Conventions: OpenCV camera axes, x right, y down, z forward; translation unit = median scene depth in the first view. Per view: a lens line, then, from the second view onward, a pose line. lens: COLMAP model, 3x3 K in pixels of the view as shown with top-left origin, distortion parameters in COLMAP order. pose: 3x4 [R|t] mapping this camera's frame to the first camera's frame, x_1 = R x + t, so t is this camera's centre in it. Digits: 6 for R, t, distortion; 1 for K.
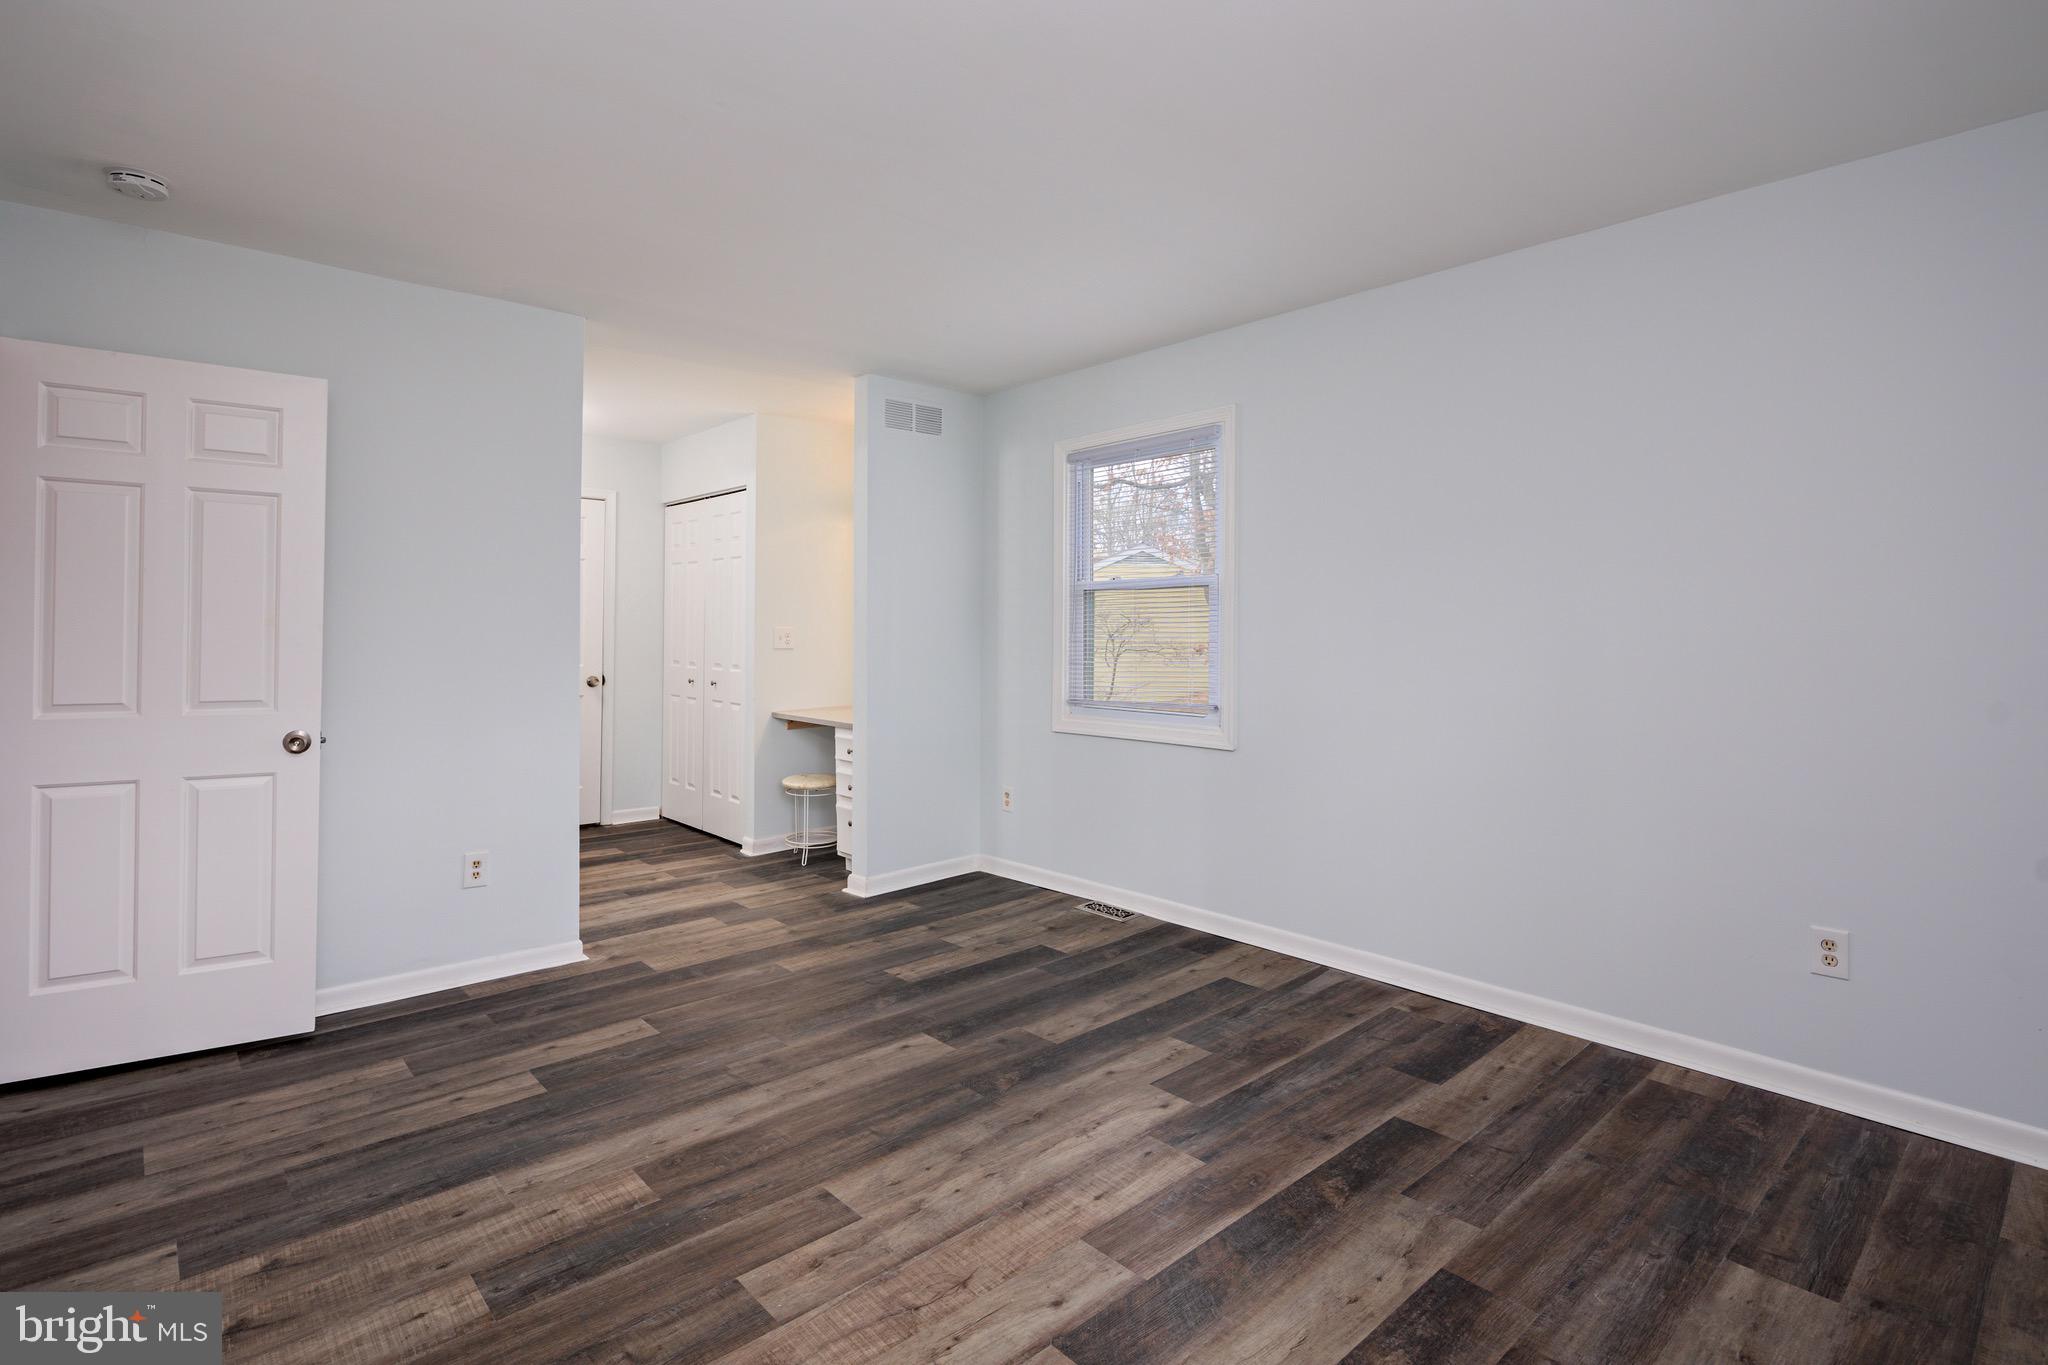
lens RADIAL K [[993.9, 0, 1015.3], [0, 993.9, 597.0], [0, 0, 1]] dist [0.005227, -0.006050]
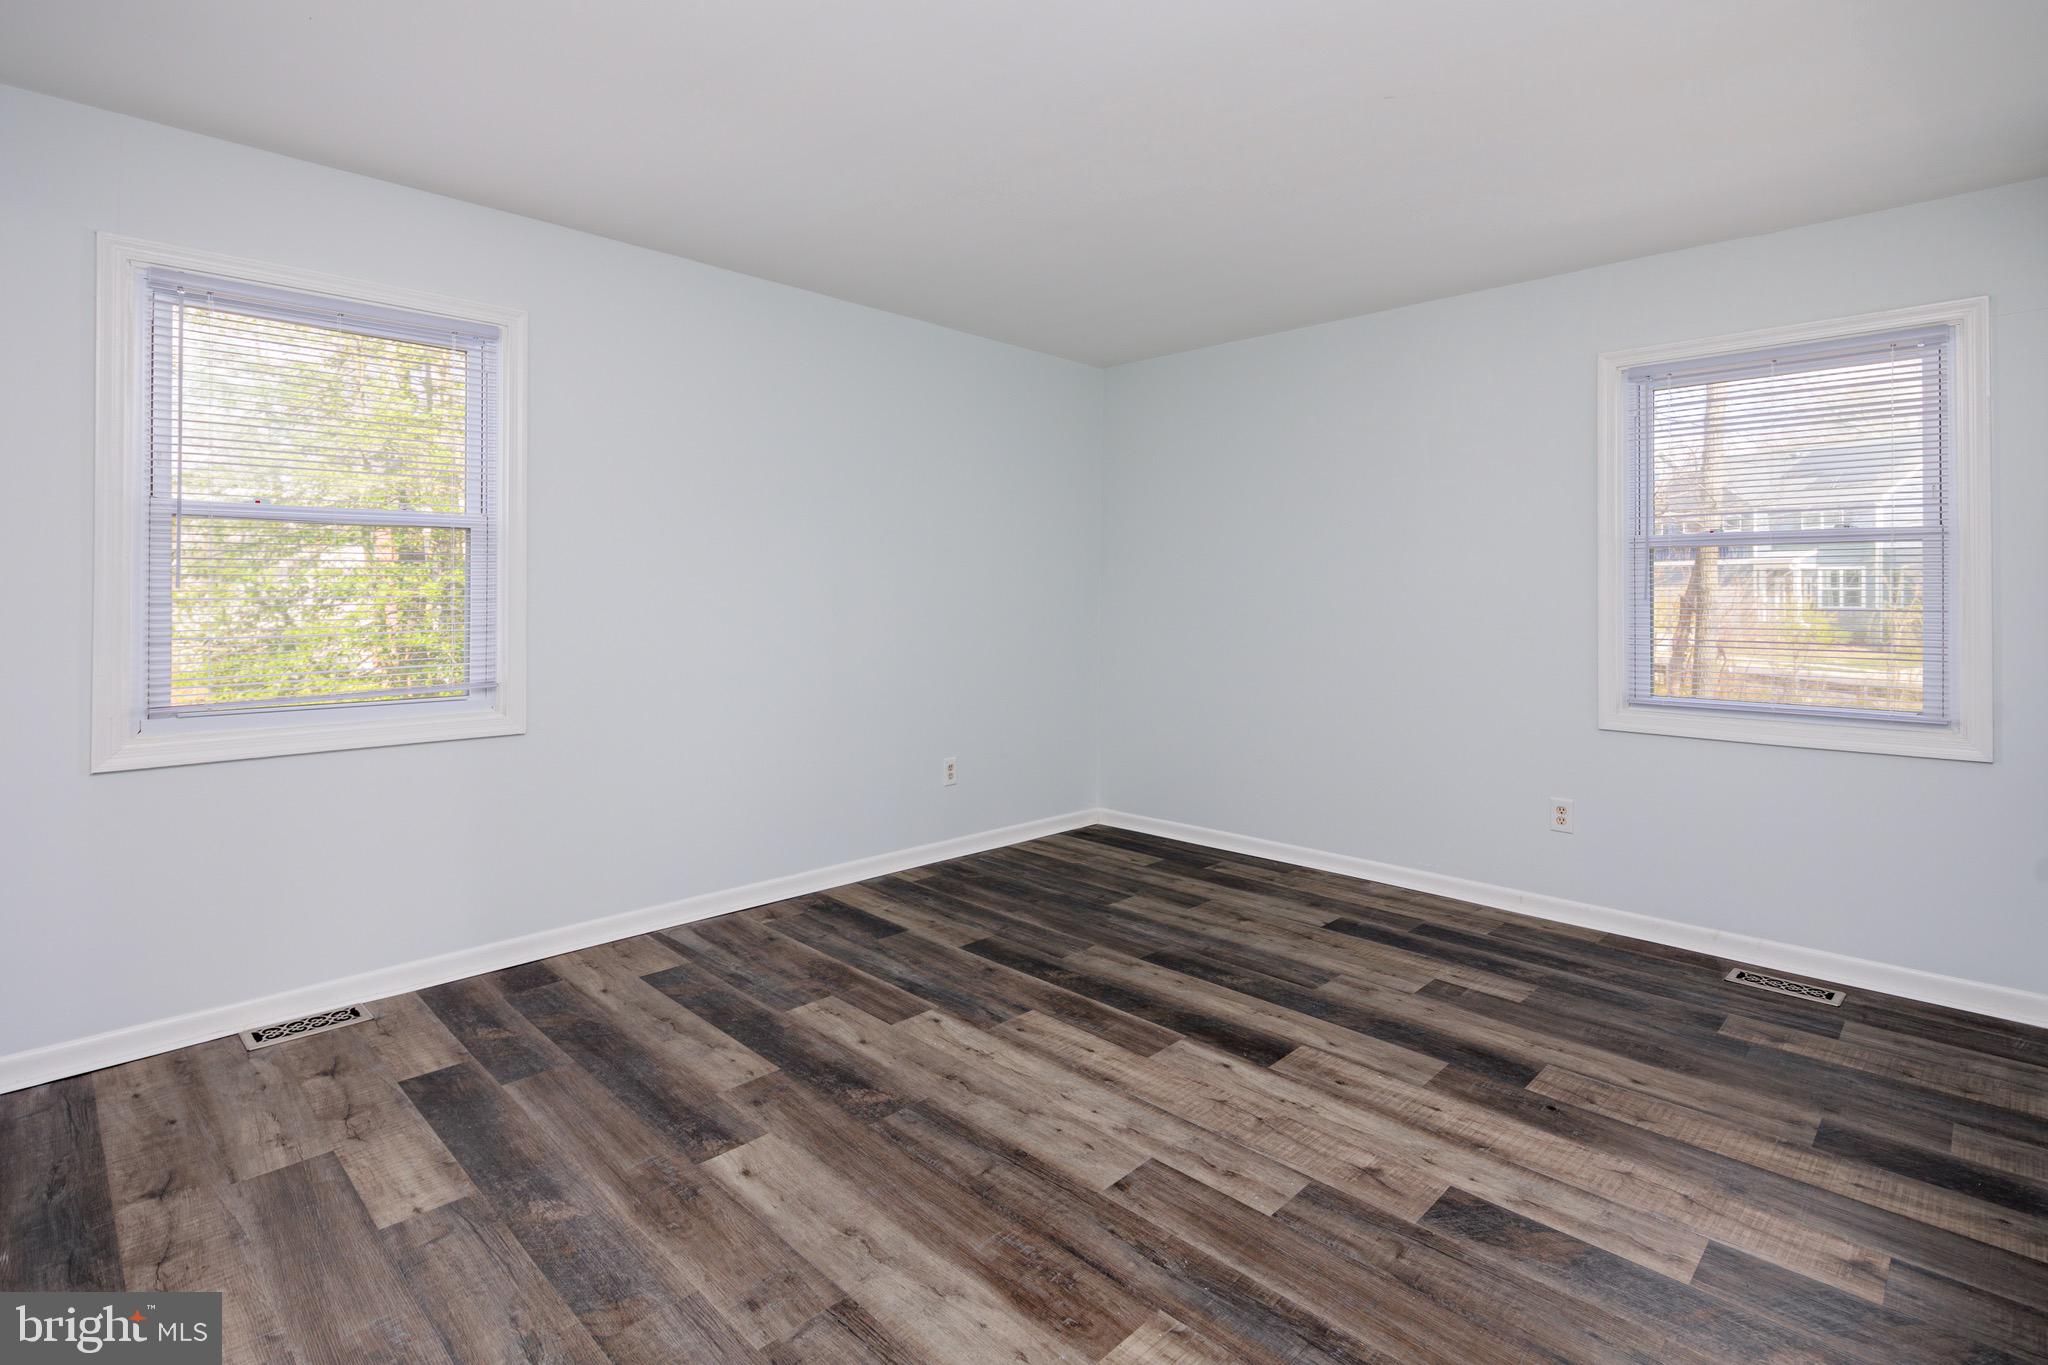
lens RADIAL K [[993.9, 0, 1015.3], [0, 993.9, 597.0], [0, 0, 1]] dist [0.005227, -0.006050]
pose [[-0.059193, -0.002492, 0.998243, -0.967662], [-0.036999, 0.999315, 0.000301, 0.039482], [-0.997561, -0.036916, -0.059244, 1.008999]]
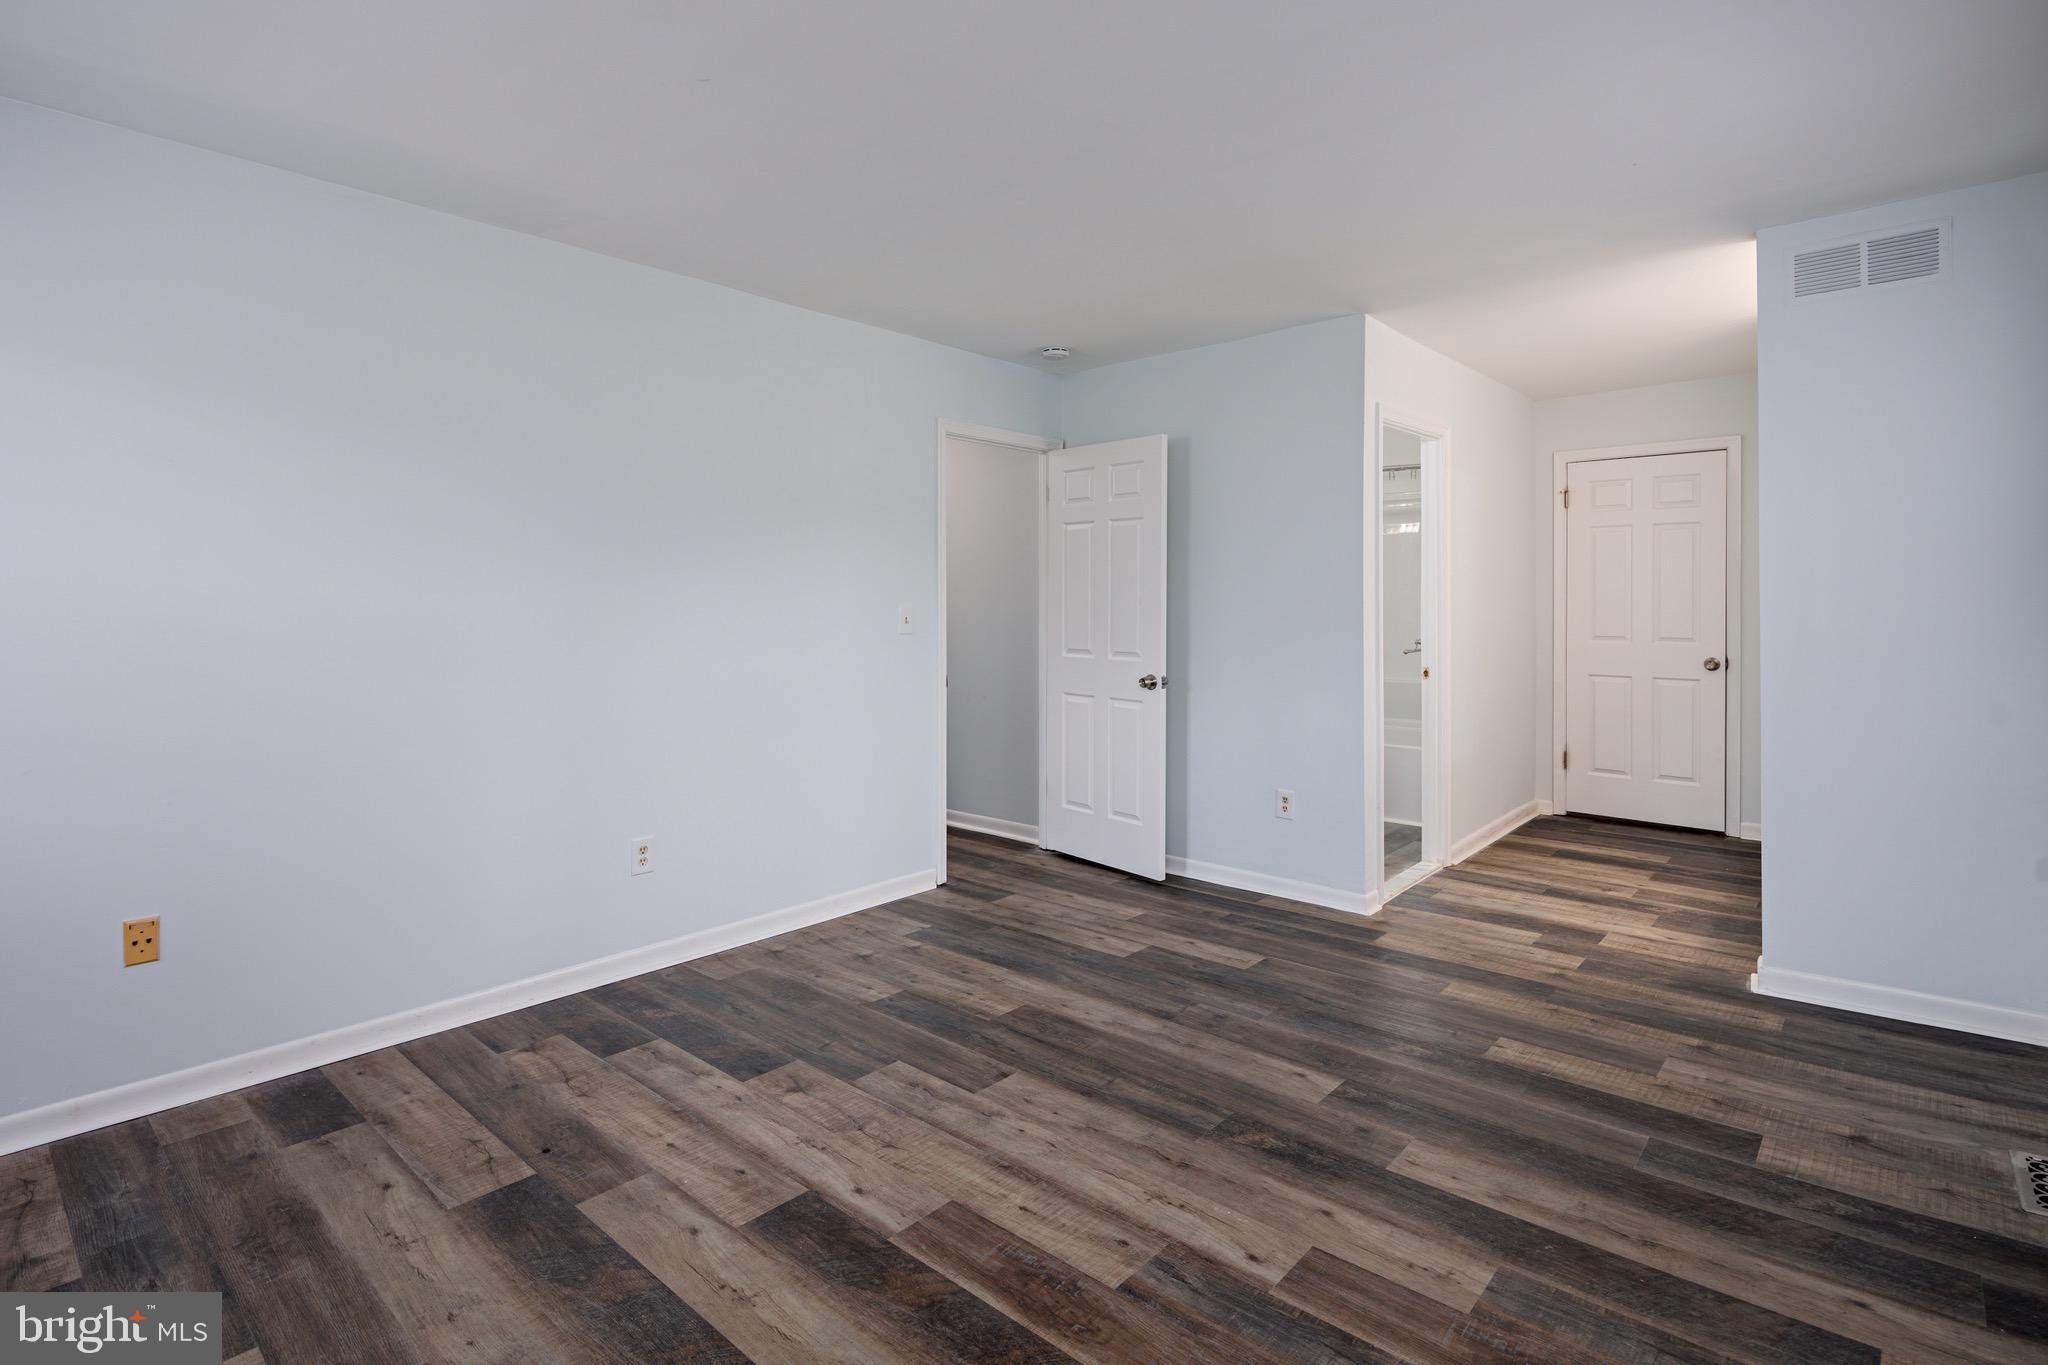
lens RADIAL K [[993.9, 0, 1015.3], [0, 993.9, 597.0], [0, 0, 1]] dist [0.005227, -0.006050]
pose [[0.110795, -0.008497, -0.993807, 0.875239], [0.037192, 0.999298, -0.004398, 0.021702], [0.993147, -0.036474, 0.111033, 0.772434]]
